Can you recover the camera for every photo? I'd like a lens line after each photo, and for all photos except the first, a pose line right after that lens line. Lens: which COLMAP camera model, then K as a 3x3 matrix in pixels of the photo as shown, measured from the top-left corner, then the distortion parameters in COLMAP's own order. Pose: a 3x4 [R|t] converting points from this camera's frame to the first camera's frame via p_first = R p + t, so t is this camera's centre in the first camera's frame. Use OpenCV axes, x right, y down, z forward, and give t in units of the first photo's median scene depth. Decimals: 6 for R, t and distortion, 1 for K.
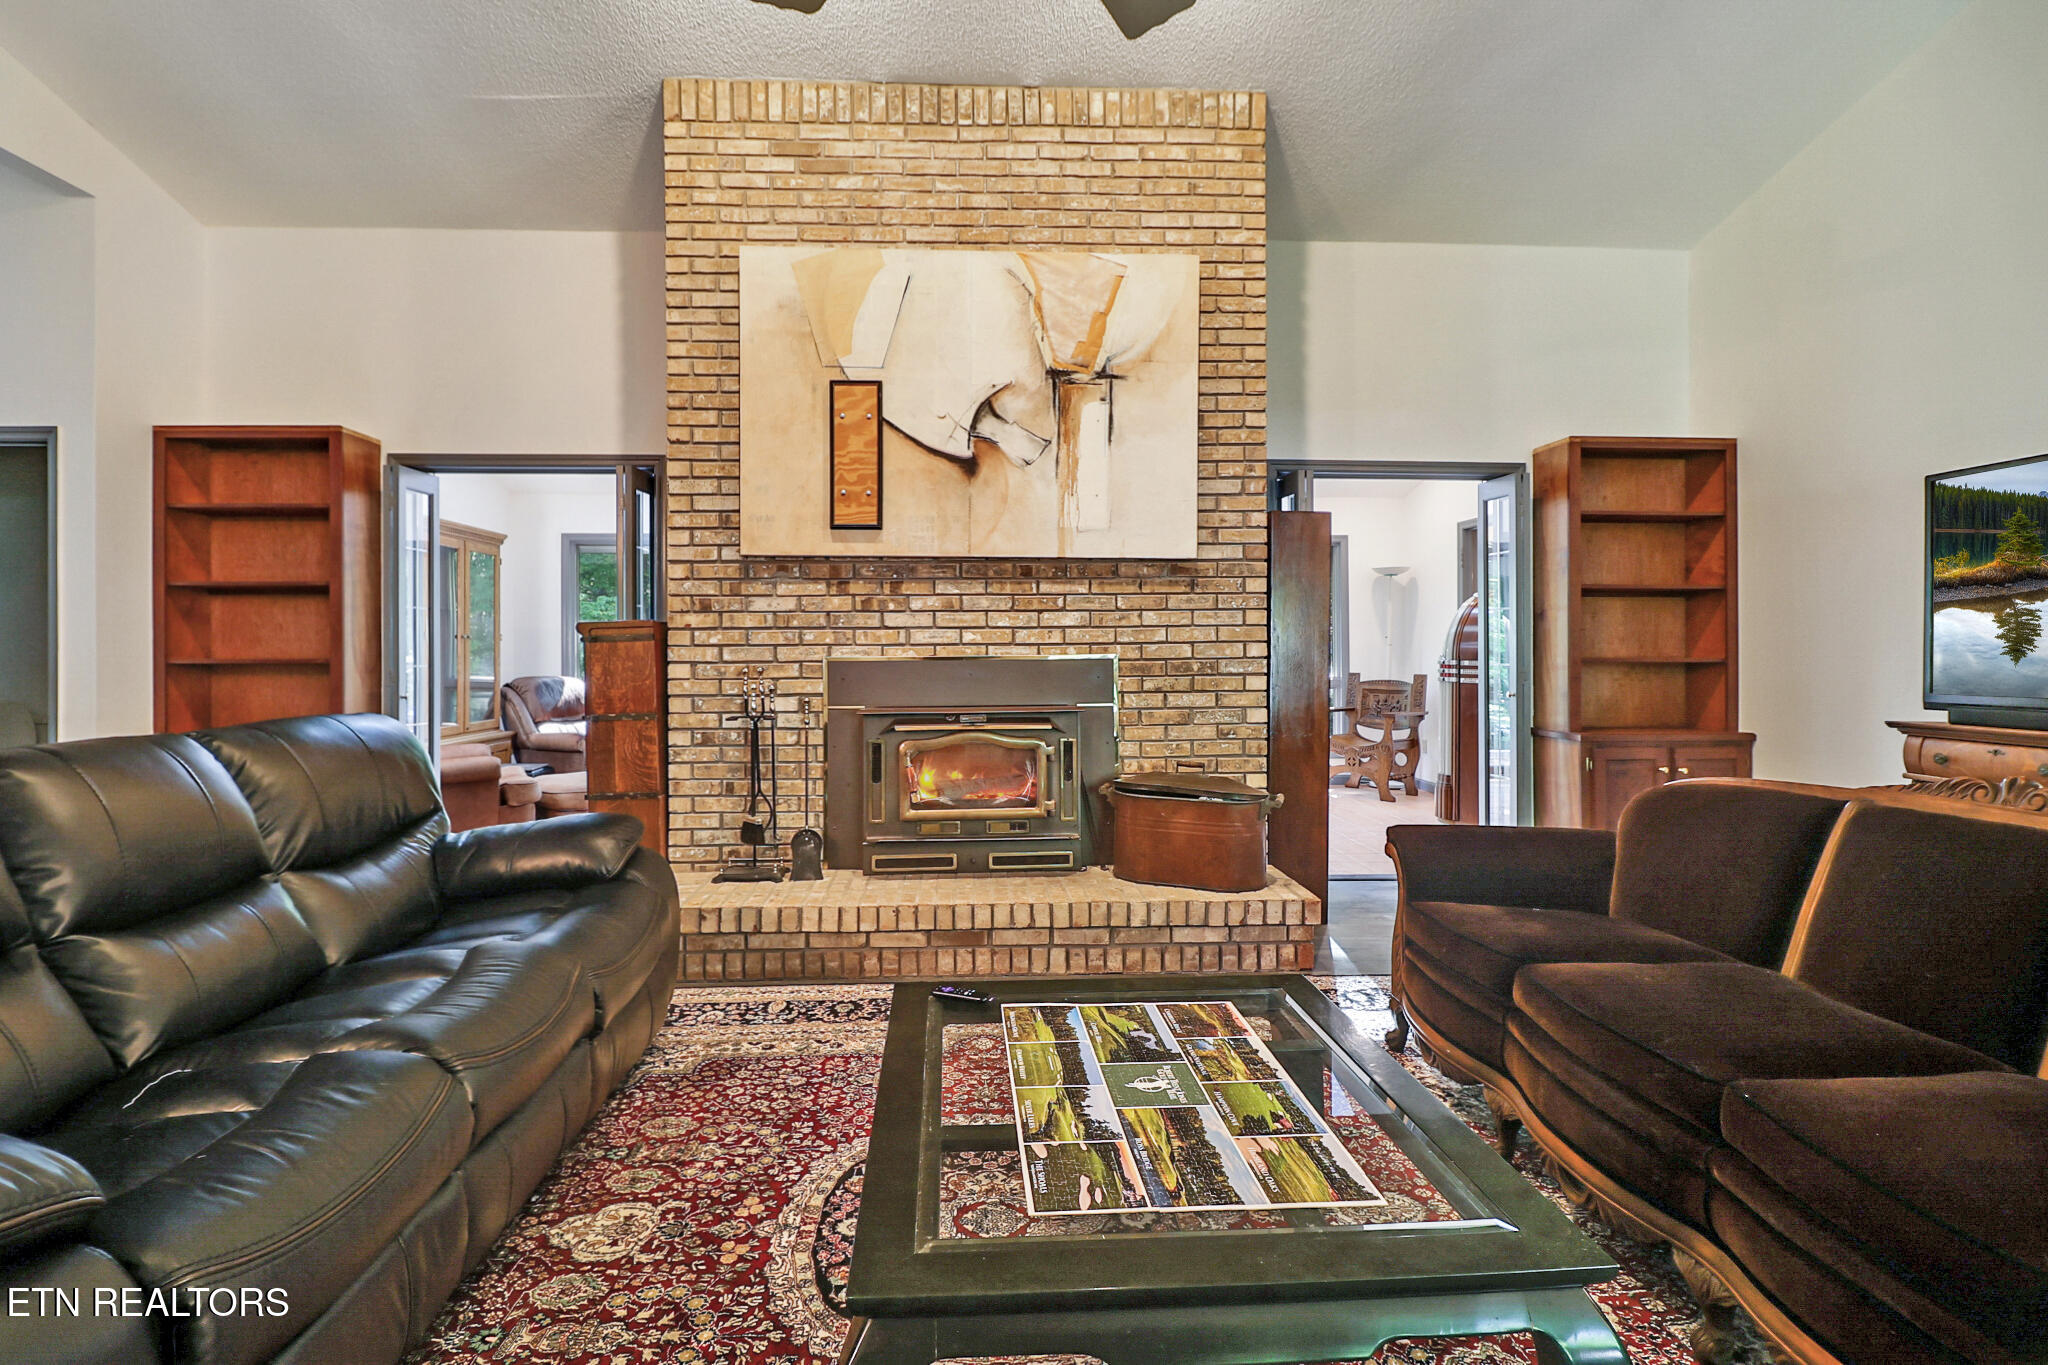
lens RADIAL K [[949.8, 0, 1016.8], [0, 949.8, 664.9], [0, 0, 1]] dist [0.000954, 0.000387]
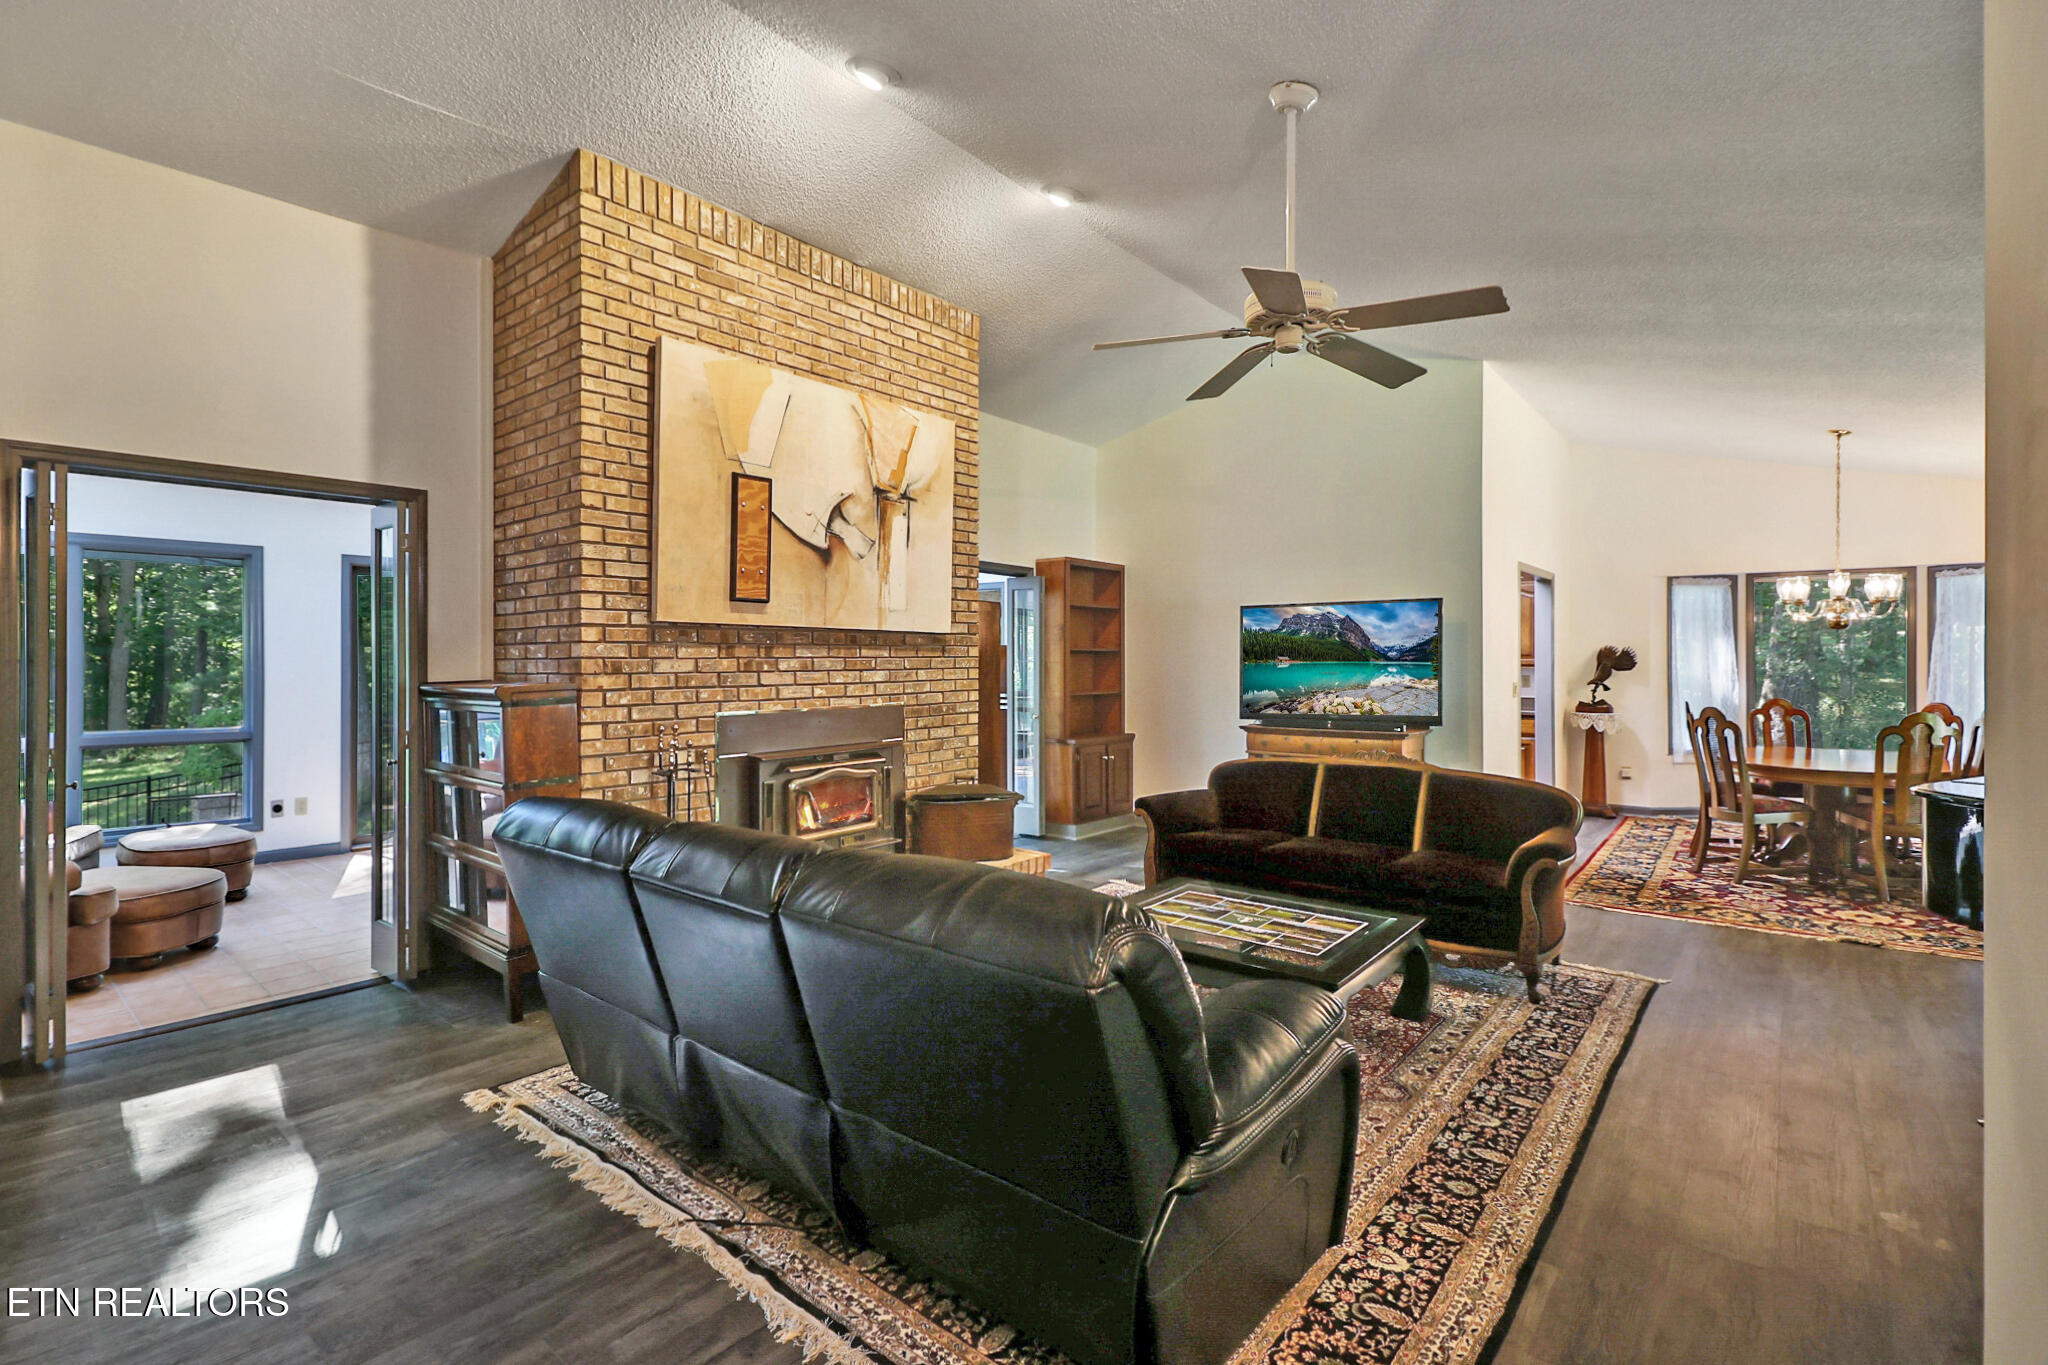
lens RADIAL K [[949.8, 0, 1016.6], [0, 949.8, 672.3], [0, 0, 1]] dist [0.000954, 0.000387]
pose [[0.665798, -0.006587, 0.746103, -0.811745], [0.006564, 0.999974, 0.002971, -0.057670], [-0.746104, 0.002920, 0.665824, -0.019281]]
